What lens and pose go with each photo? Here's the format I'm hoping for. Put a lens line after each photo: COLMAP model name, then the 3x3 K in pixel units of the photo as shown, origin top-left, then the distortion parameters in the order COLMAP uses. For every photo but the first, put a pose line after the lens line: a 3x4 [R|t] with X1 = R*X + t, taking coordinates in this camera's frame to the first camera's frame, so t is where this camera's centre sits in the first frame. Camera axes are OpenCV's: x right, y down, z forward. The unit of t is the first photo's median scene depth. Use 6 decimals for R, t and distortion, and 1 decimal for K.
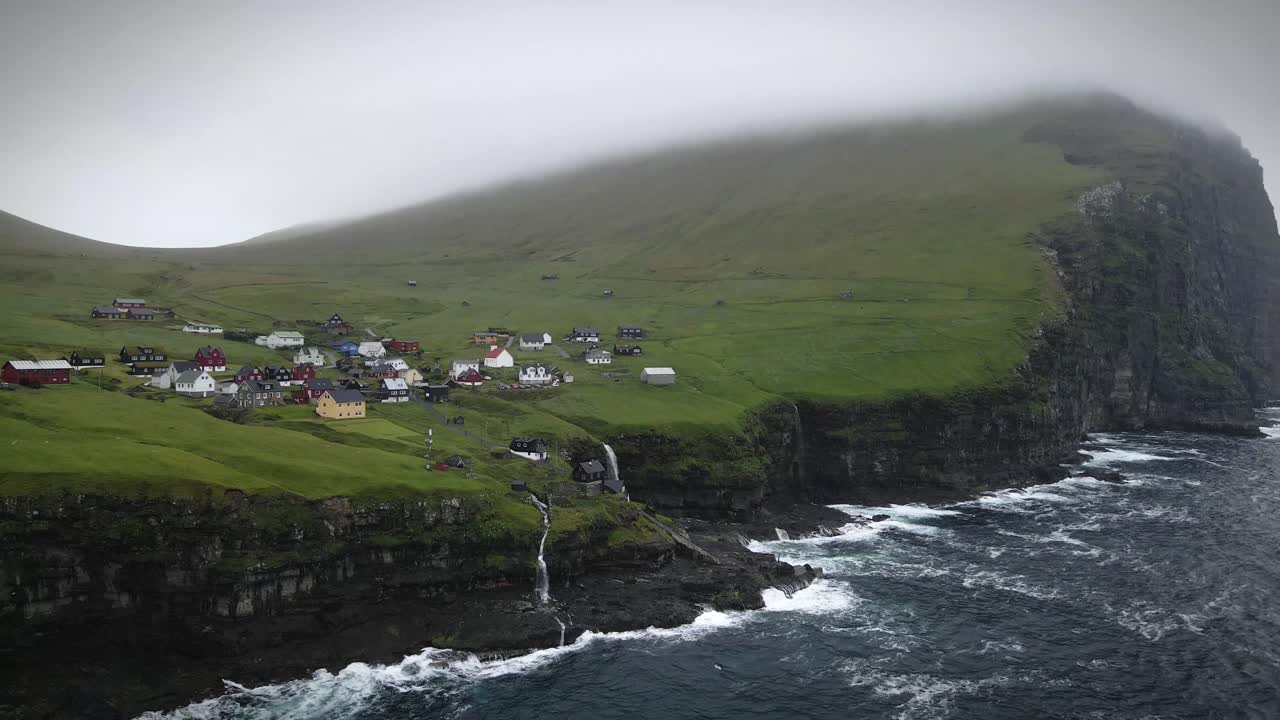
lens RADIAL K [[935.5, 0, 644.6], [0, 935.5, 361.0], [0, 0, 1]] dist [-0.017414, 0.054721]
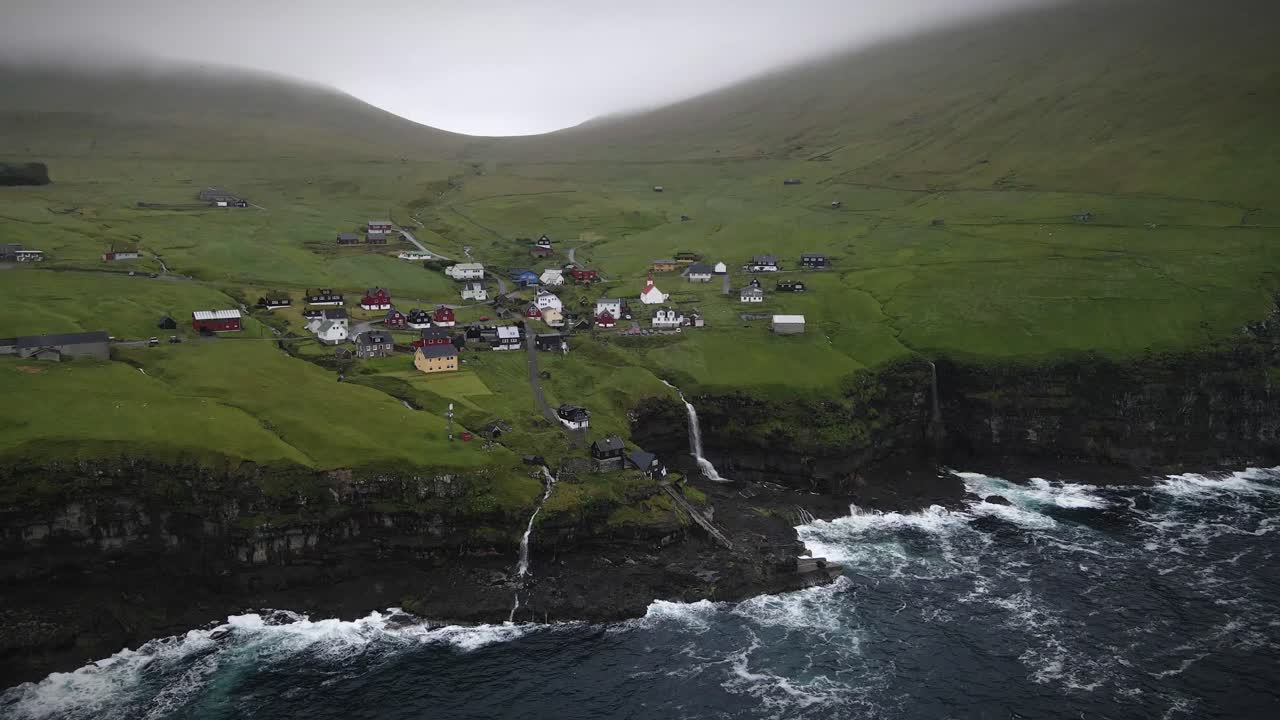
lens RADIAL K [[929.8, 0, 646.0], [0, 929.8, 361.1], [0, 0, 1]] dist [-0.007199, 0.046248]
pose [[0.930624, 0.065906, -0.359993, 0.272760], [-0.013516, 0.989170, 0.146153, -0.101930], [0.365727, -0.131148, 0.921436, 0.058010]]
